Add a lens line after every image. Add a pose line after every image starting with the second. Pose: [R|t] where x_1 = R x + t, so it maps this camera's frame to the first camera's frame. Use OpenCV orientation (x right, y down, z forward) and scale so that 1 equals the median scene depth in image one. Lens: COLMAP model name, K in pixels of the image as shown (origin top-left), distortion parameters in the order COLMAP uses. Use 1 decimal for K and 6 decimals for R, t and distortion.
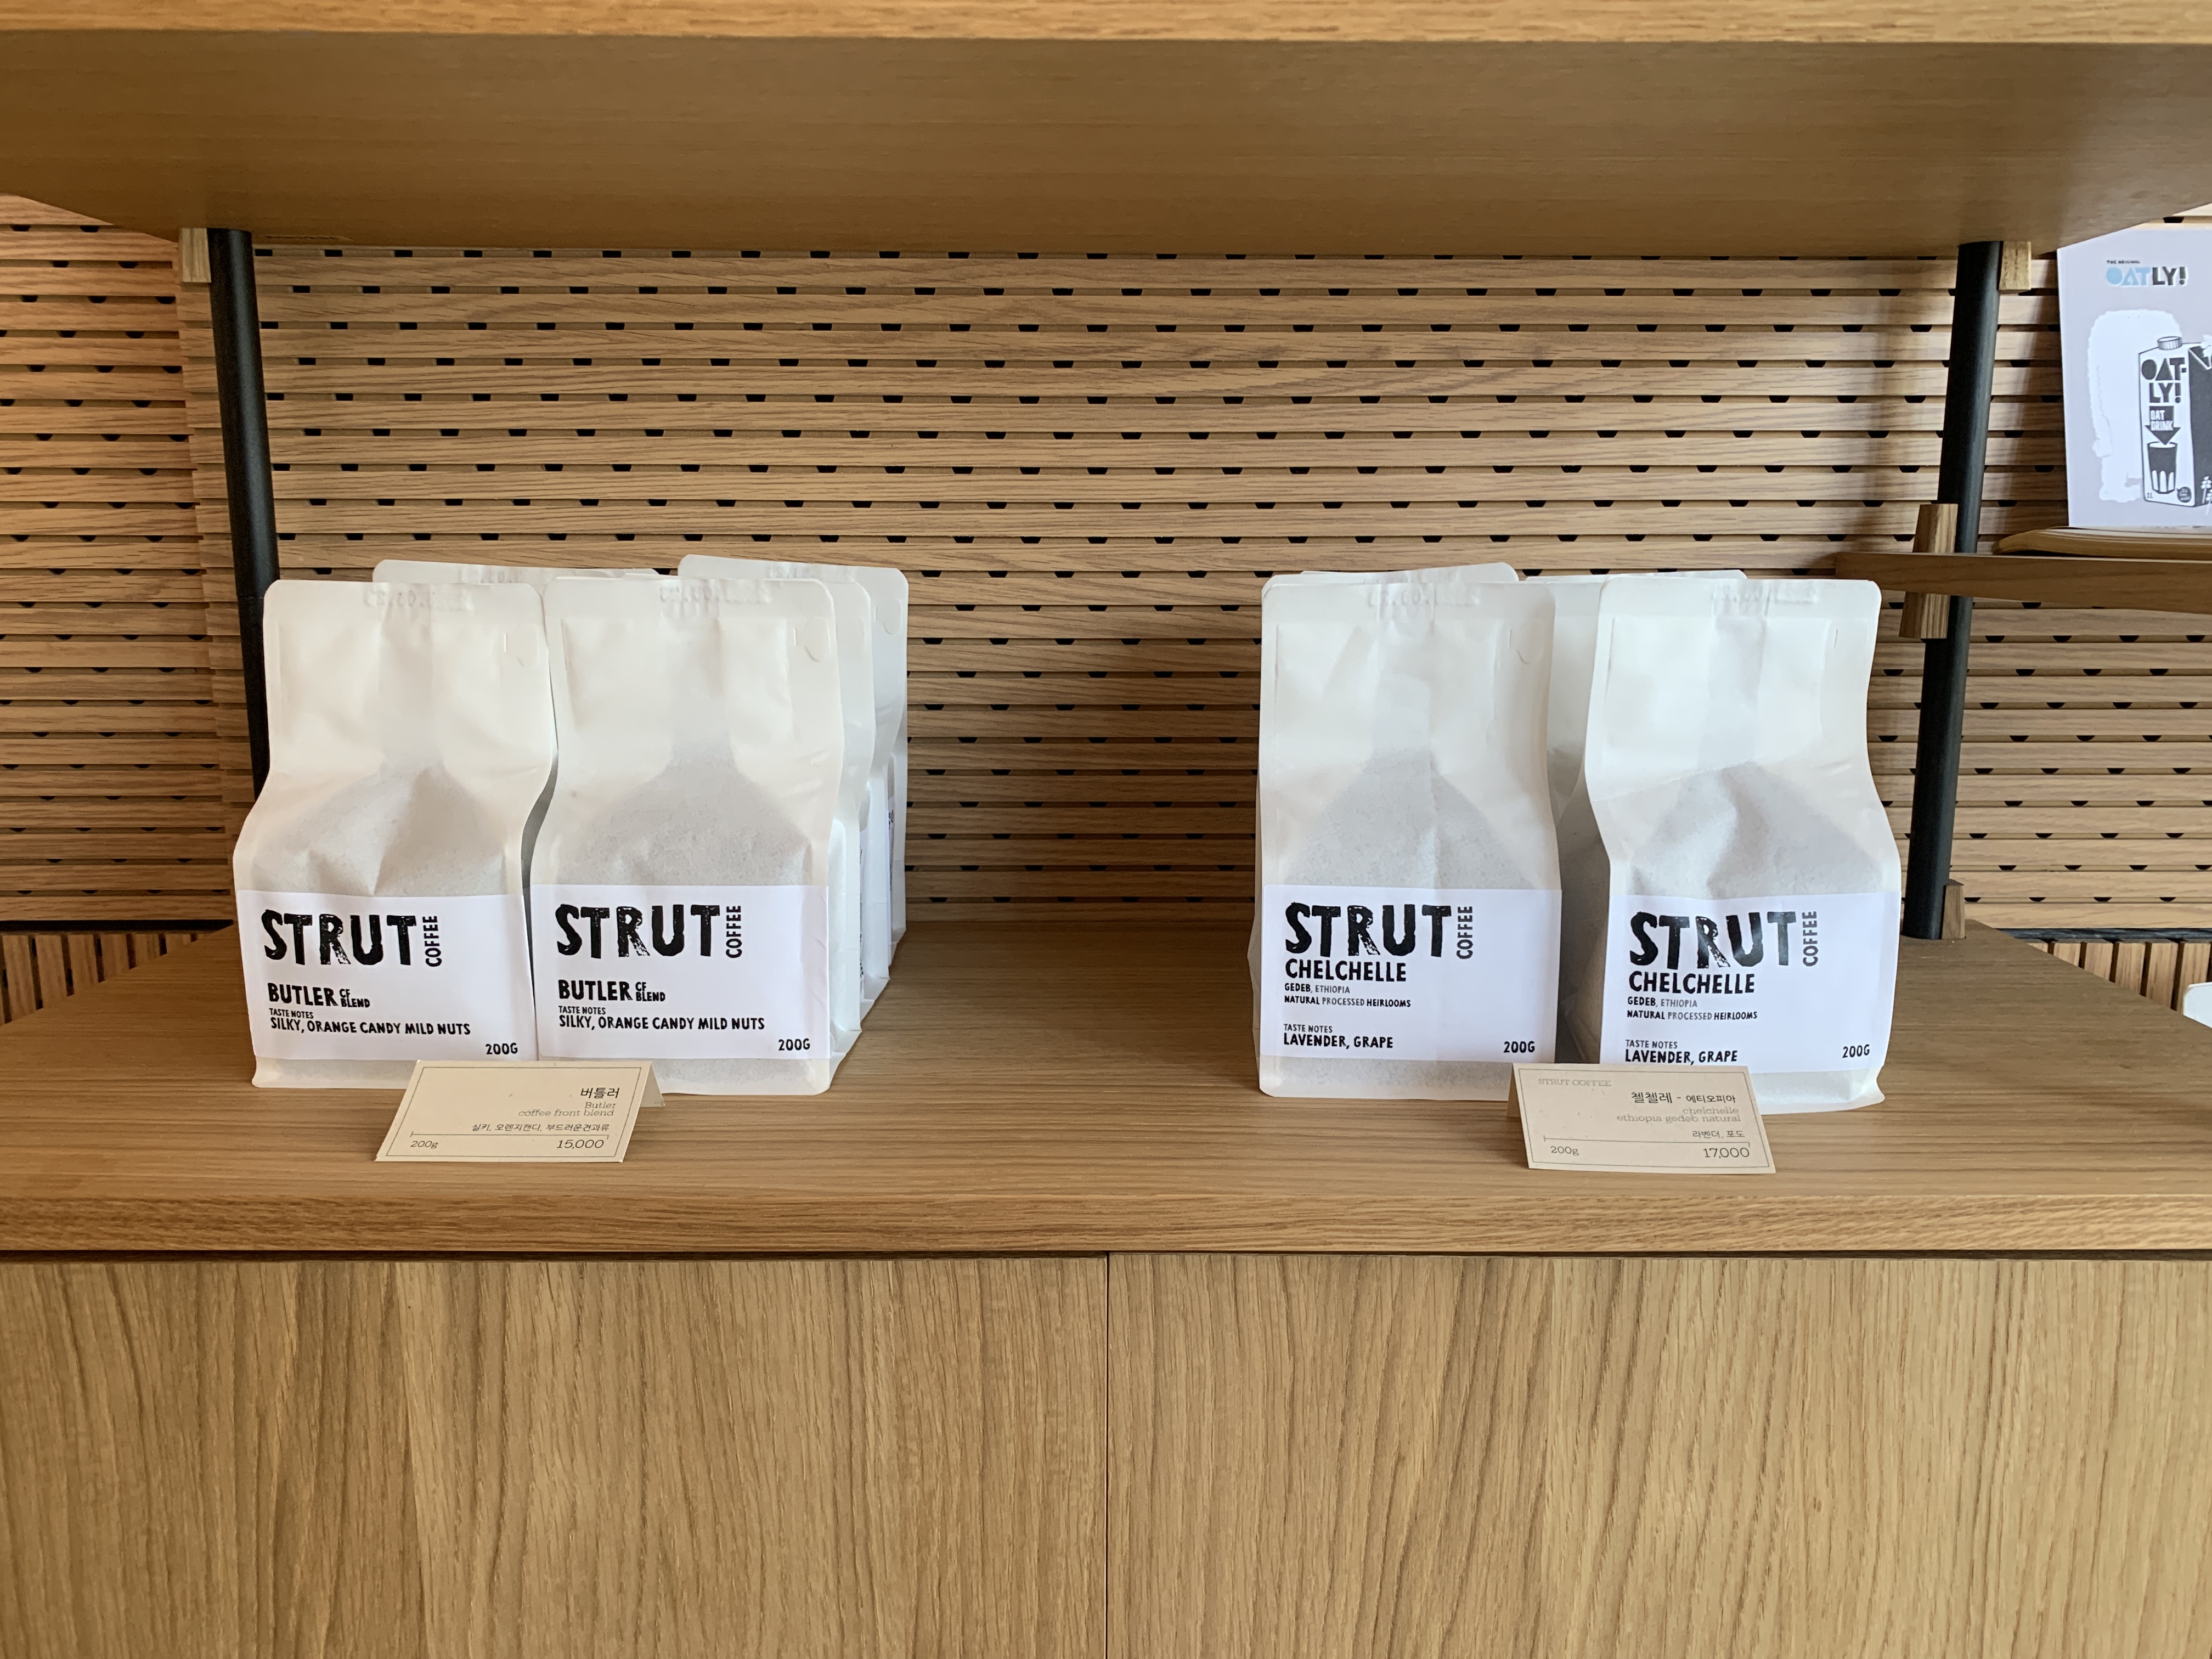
lens RADIAL K [[1682.7, 0, 1104.0], [0, 1682.7, 820.2], [0, 0, 1]] dist [0.008935, -0.018150]
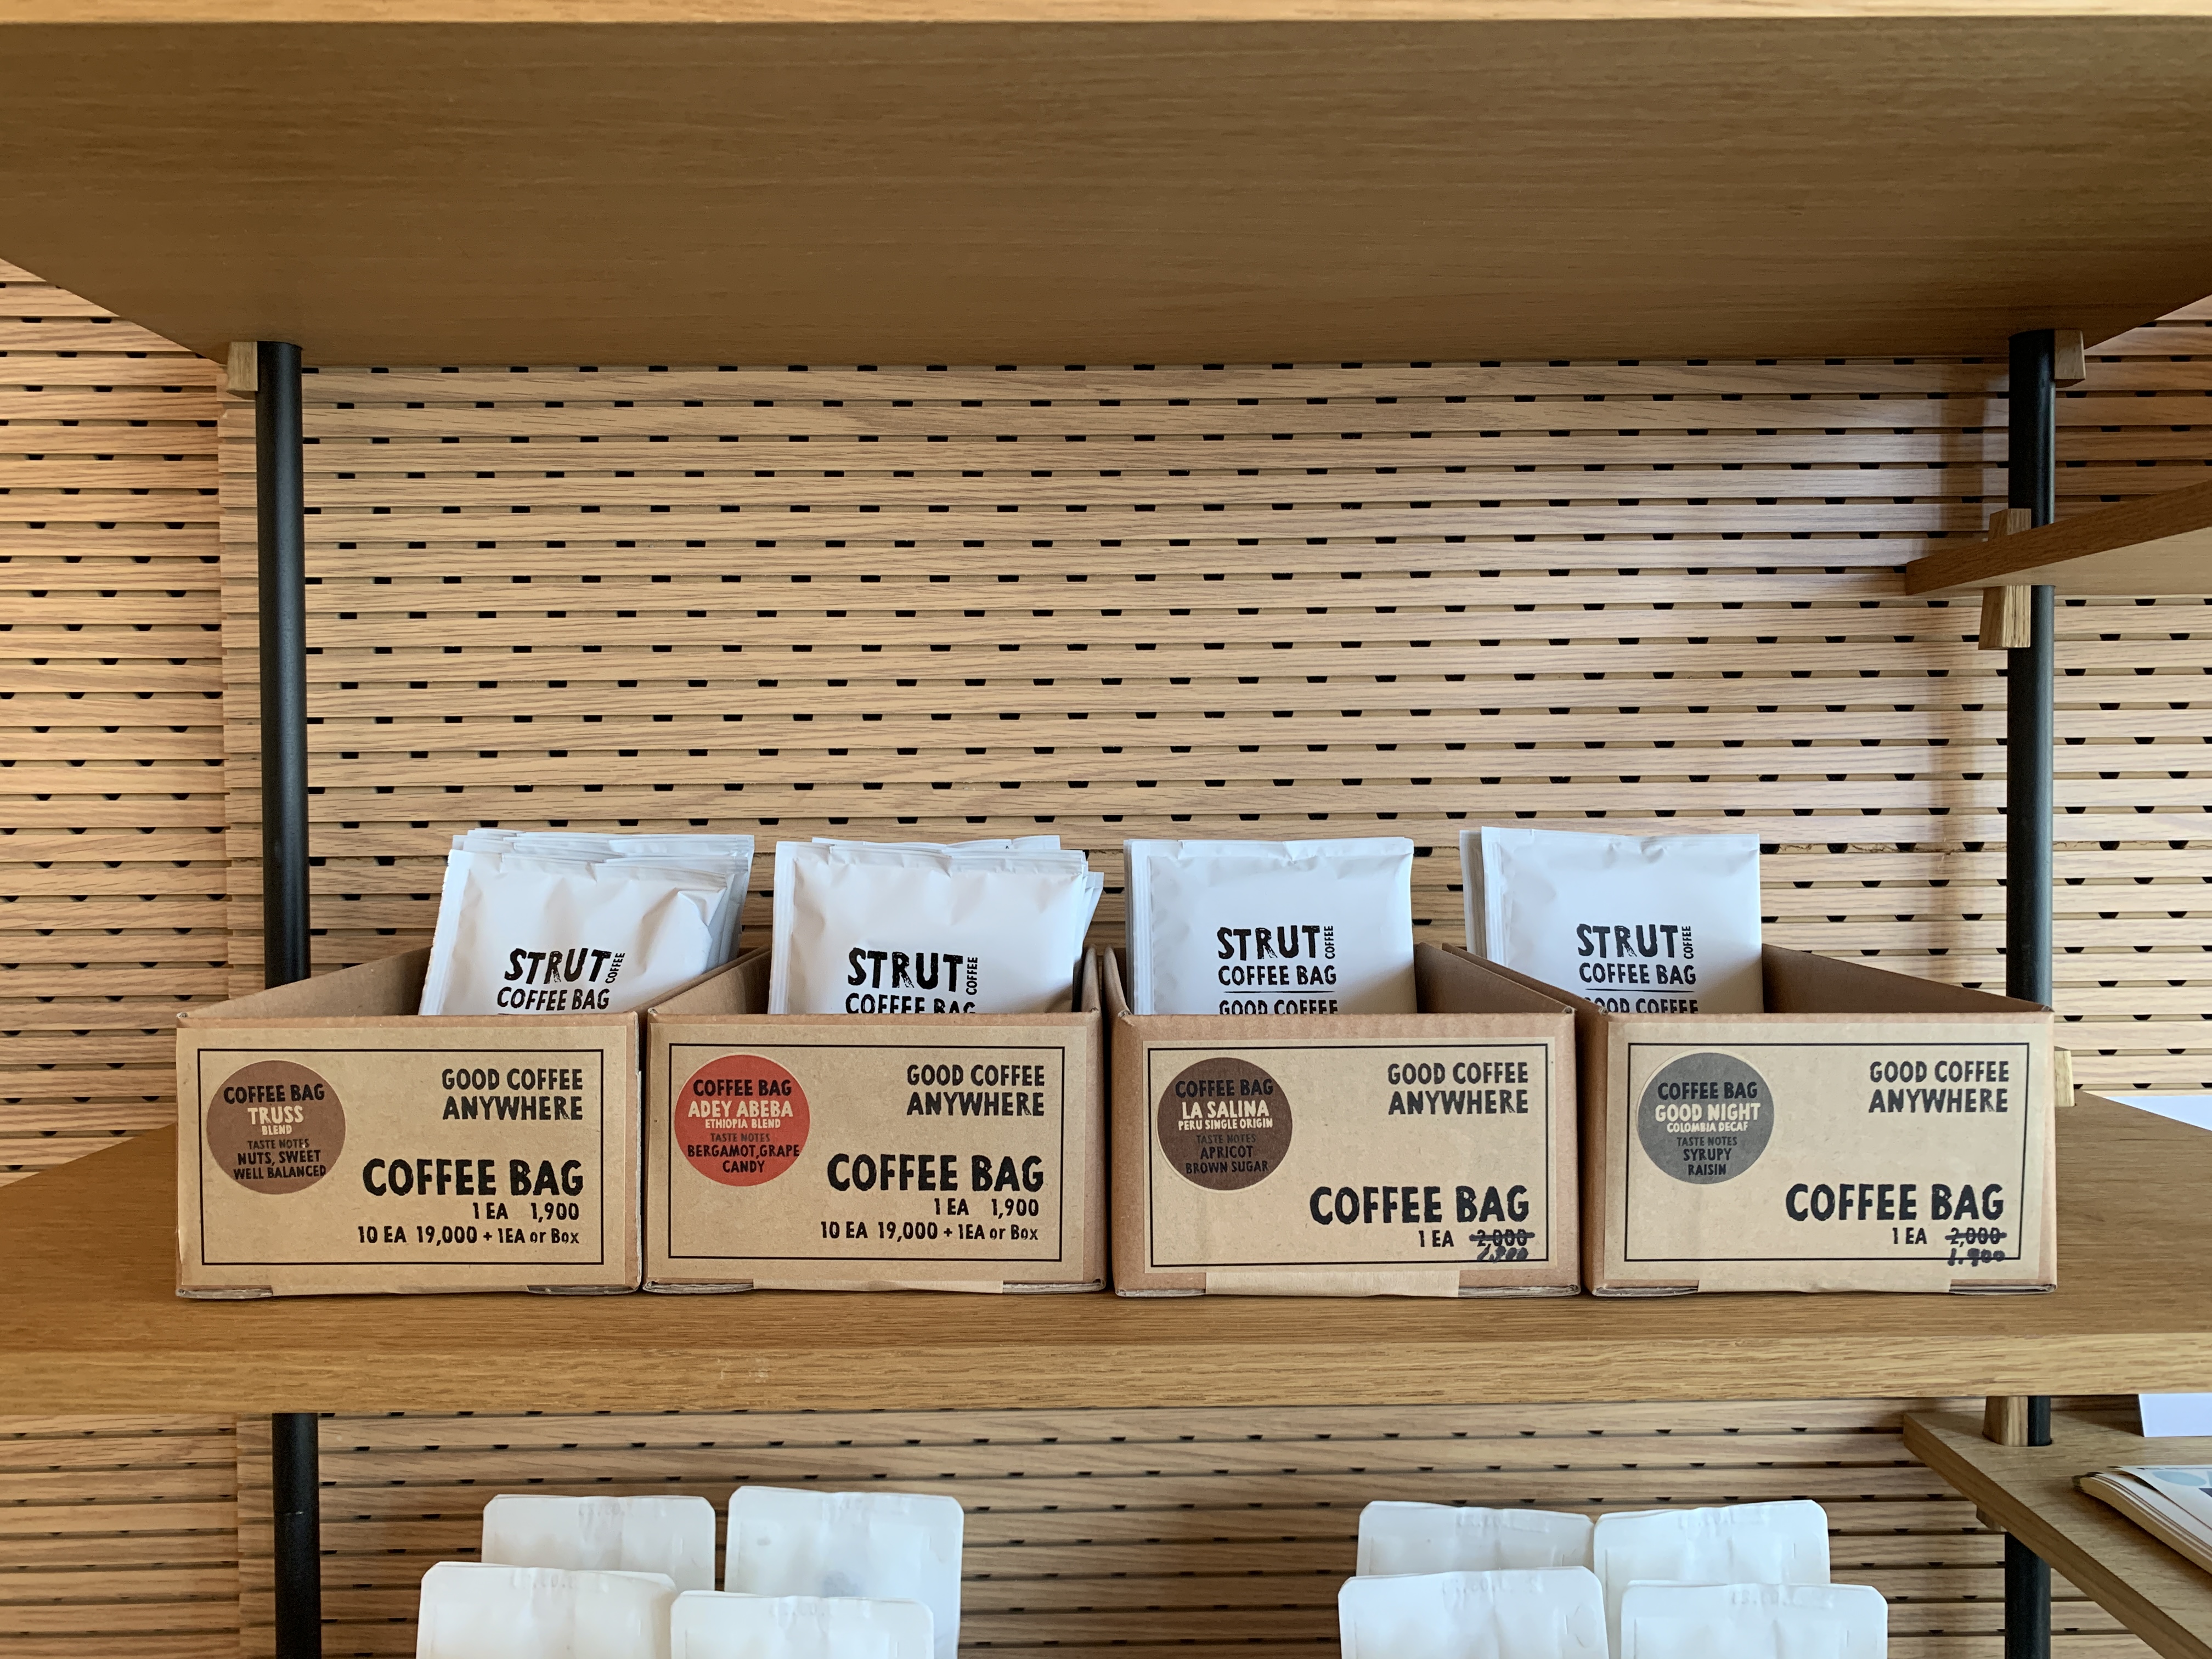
lens RADIAL K [[1682.7, 0, 1101.5], [0, 1682.7, 822.4], [0, 0, 1]] dist [0.008935, -0.018150]
pose [[0.999965, -0.006344, 0.005496, -0.047553], [0.007121, 0.987825, -0.155407, -0.453593], [-0.004444, 0.155441, 0.987835, -0.031428]]
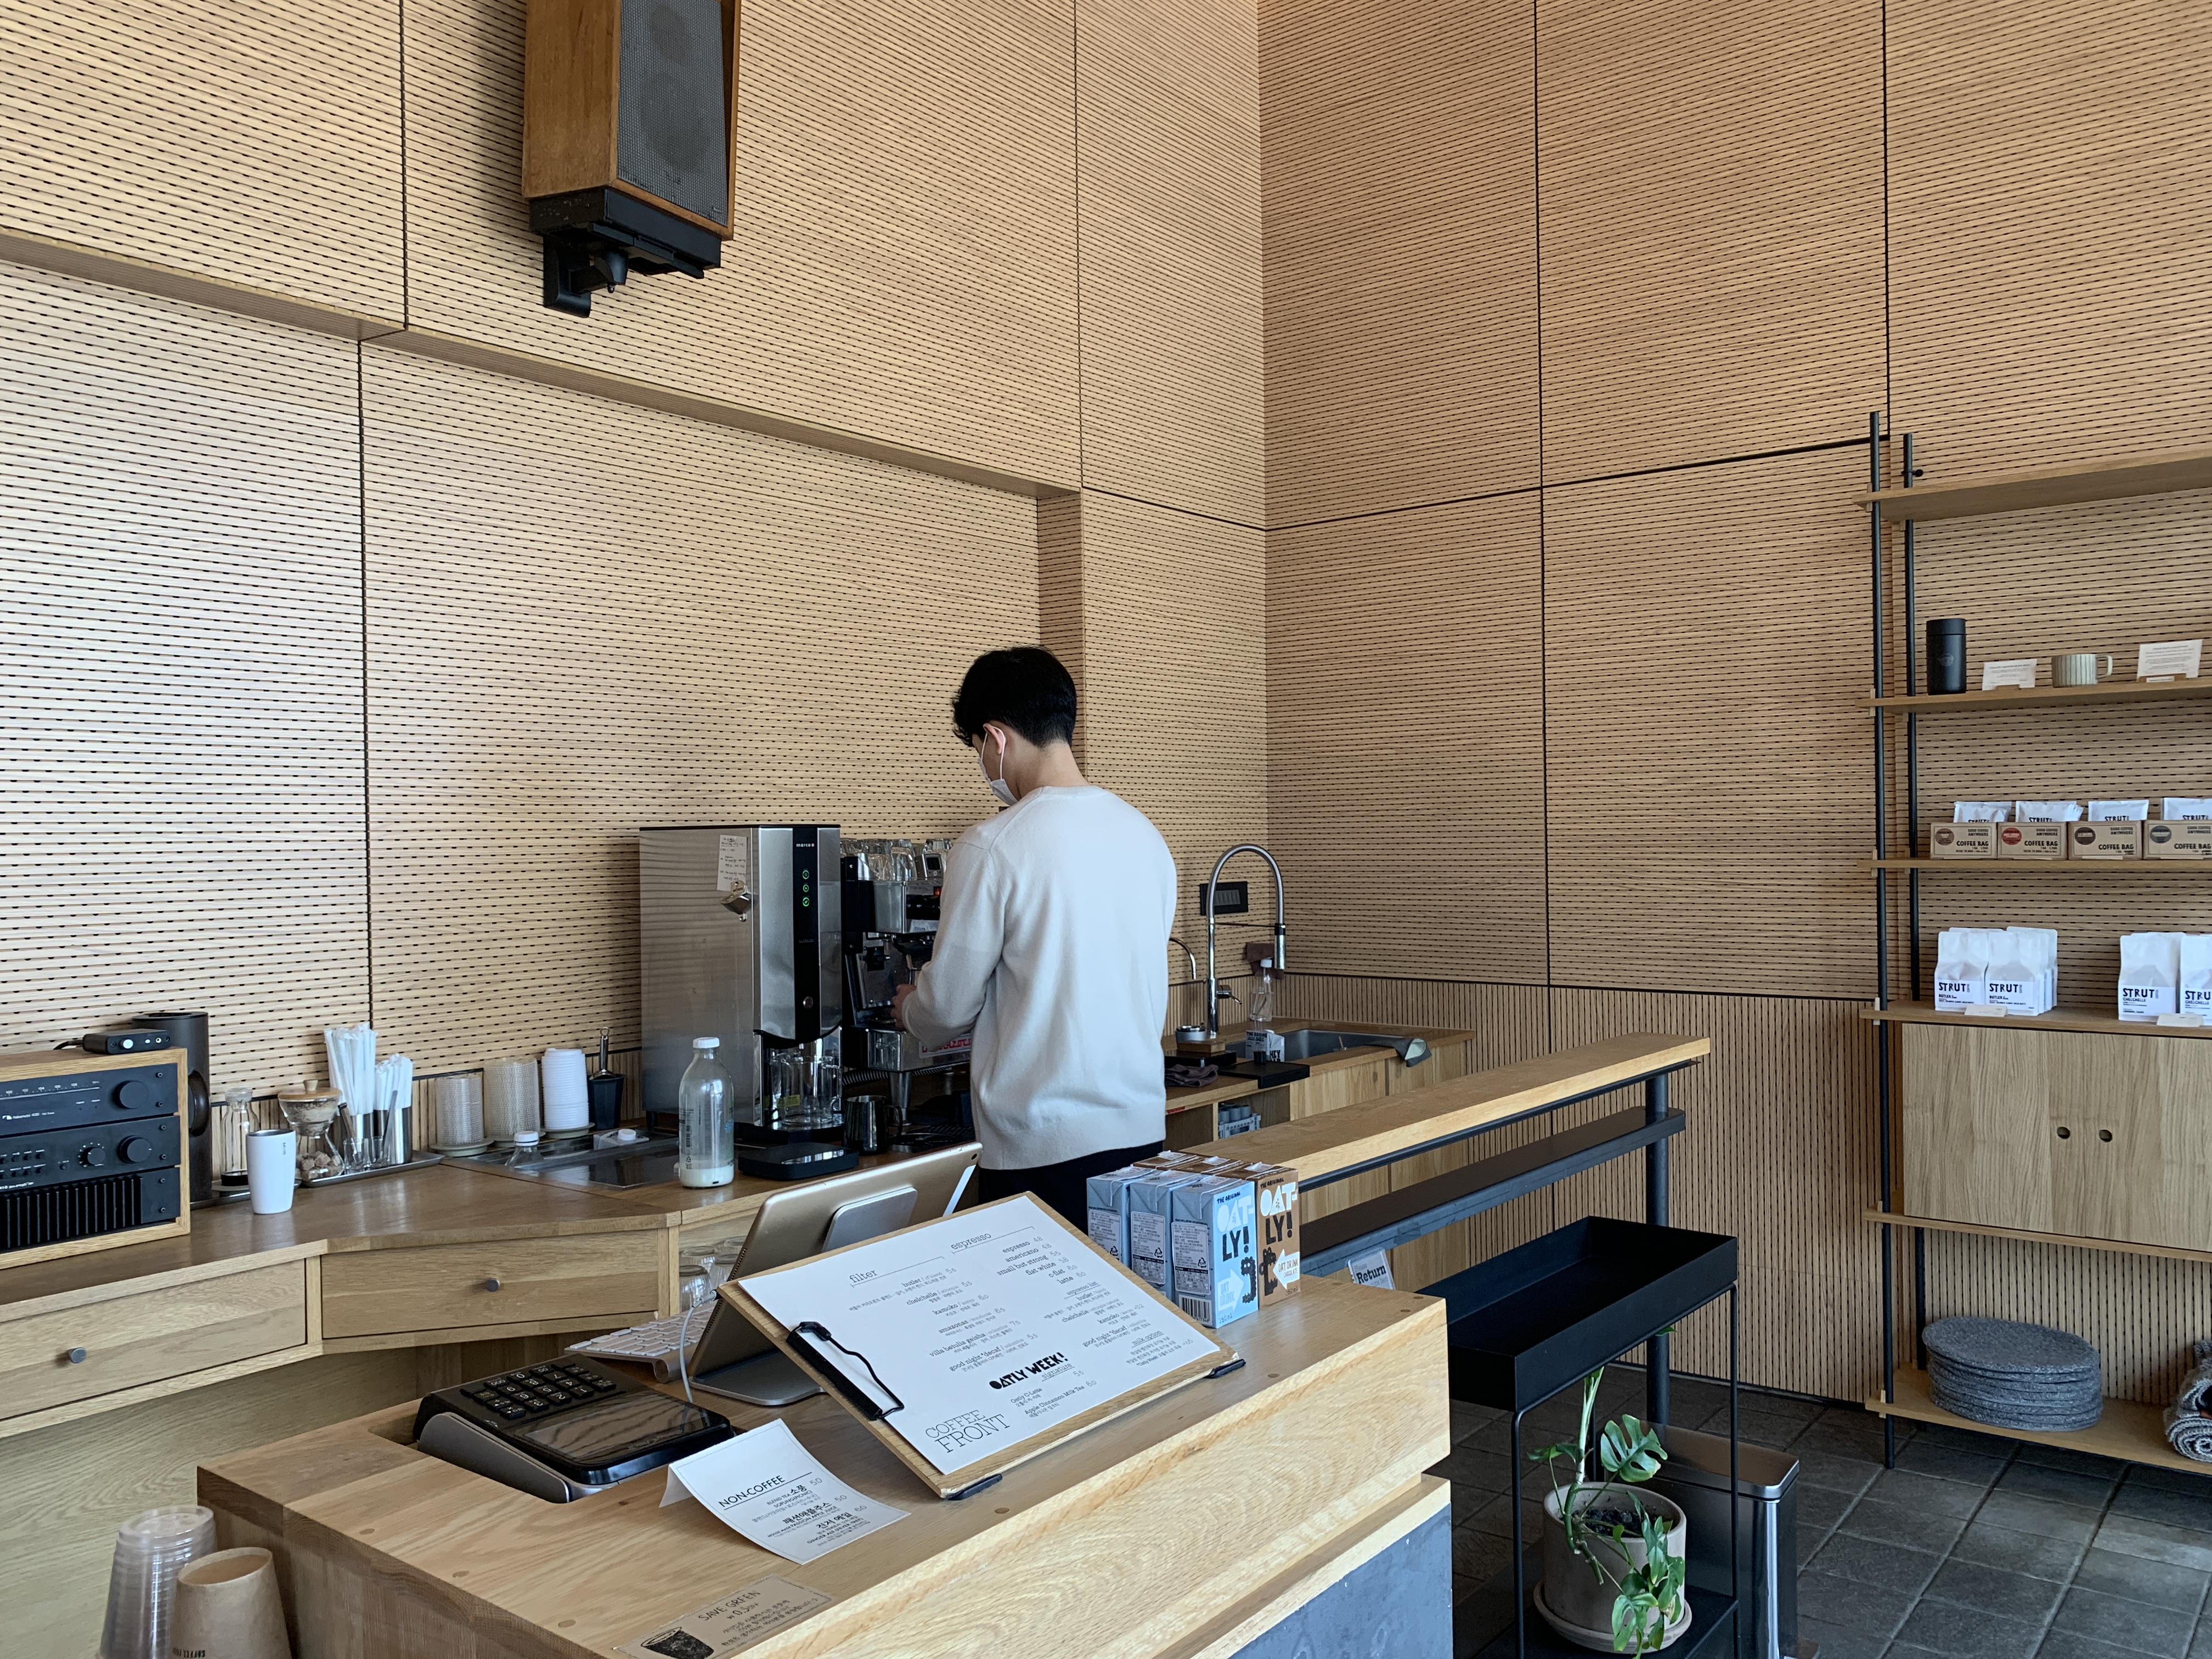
lens RADIAL K [[1682.7, 0, 1103.3], [0, 1682.7, 832.0], [0, 0, 1]] dist [0.008935, -0.018150]
pose [[0.782639, -0.014886, -0.622297, 0.939227], [-0.100592, 0.983549, -0.150039, 0.715859], [0.614294, 0.180024, 0.768267, -5.552259]]
